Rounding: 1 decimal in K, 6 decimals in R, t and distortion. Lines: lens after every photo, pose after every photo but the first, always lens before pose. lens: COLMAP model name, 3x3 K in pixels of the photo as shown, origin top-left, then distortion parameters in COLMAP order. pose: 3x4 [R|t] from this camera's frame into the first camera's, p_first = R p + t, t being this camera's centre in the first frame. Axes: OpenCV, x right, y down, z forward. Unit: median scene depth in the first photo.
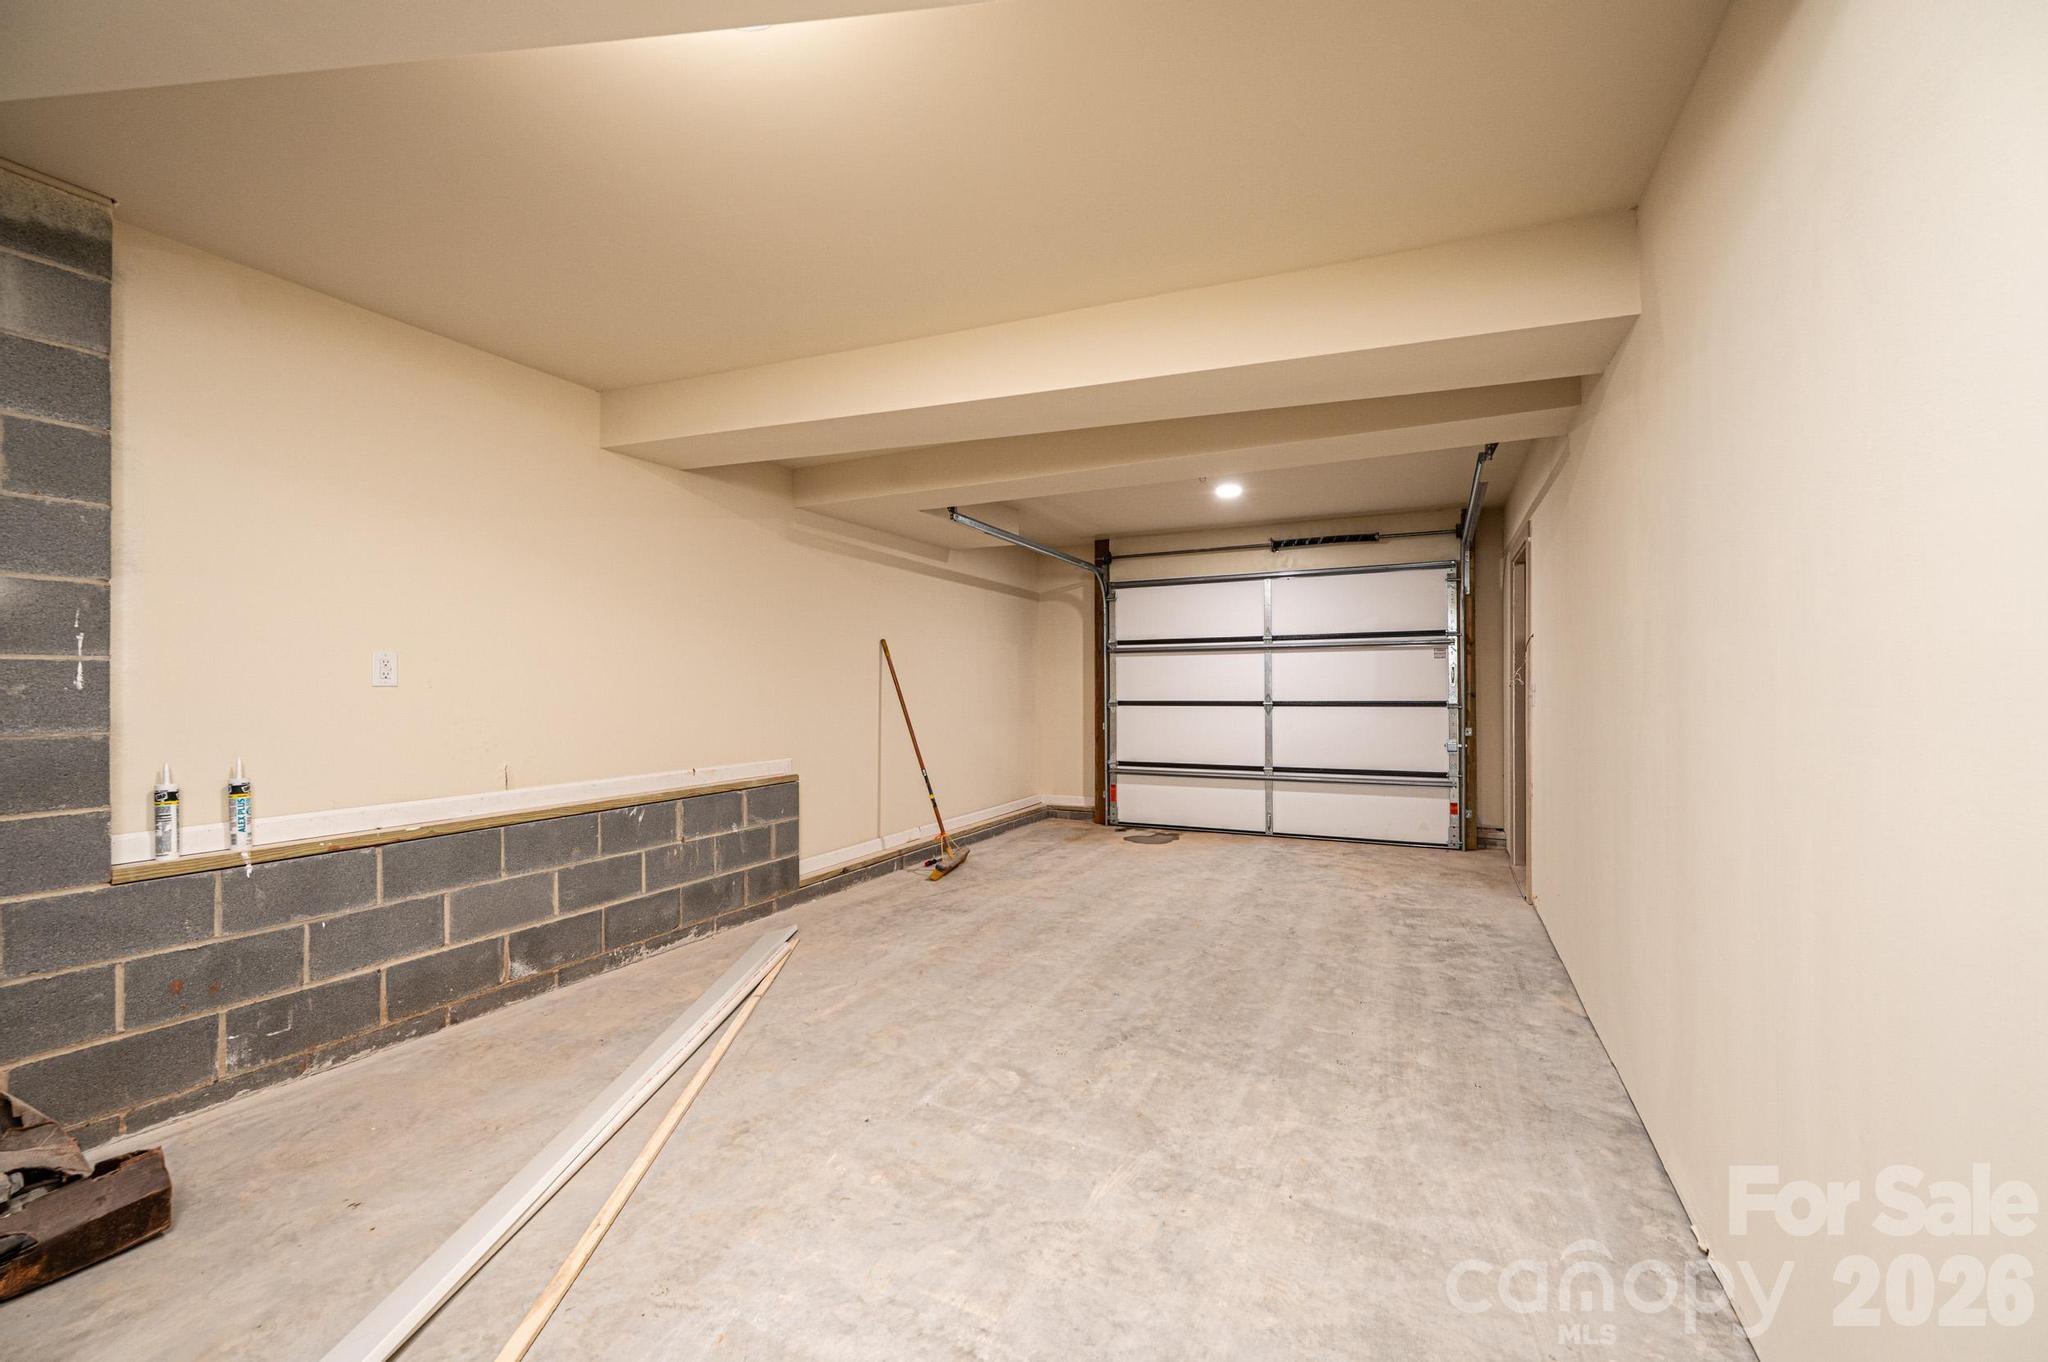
lens RADIAL K [[816.3, 0, 1025.3], [0, 816.3, 684.3], [0, 0, 1]] dist [-0.001741, 0.000156]
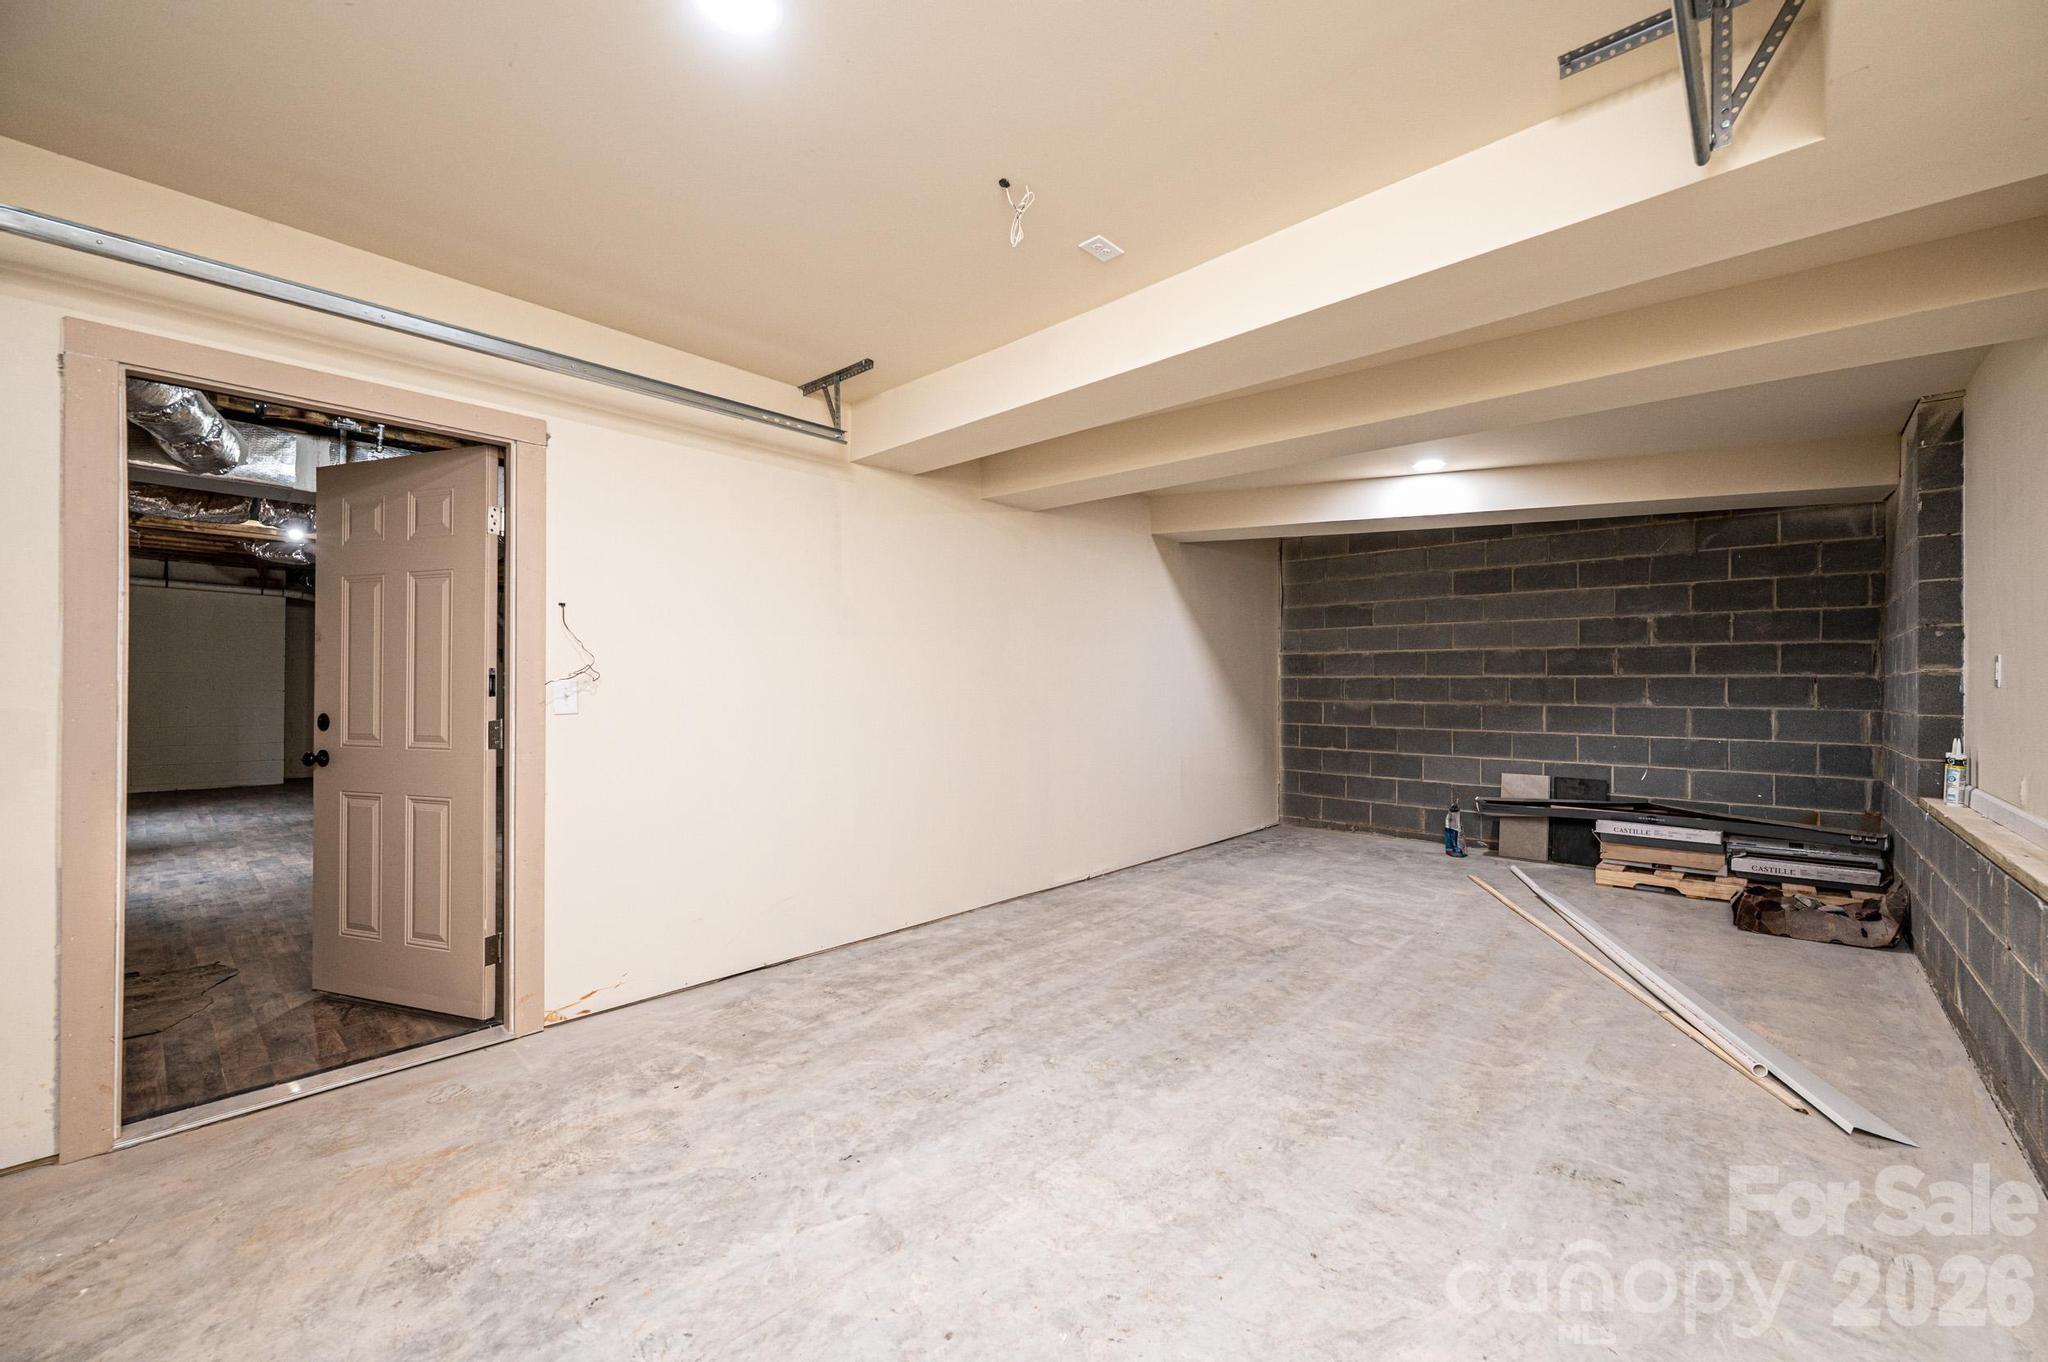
lens RADIAL K [[816.3, 0, 1024.4], [0, 816.3, 683.2], [0, 0, 1]] dist [-0.001741, 0.000156]
pose [[-0.959879, -0.000632, 0.280415, 0.116608], [-0.003080, 0.999961, -0.008288, 0.007871], [-0.280399, -0.008819, -0.959843, 2.036536]]
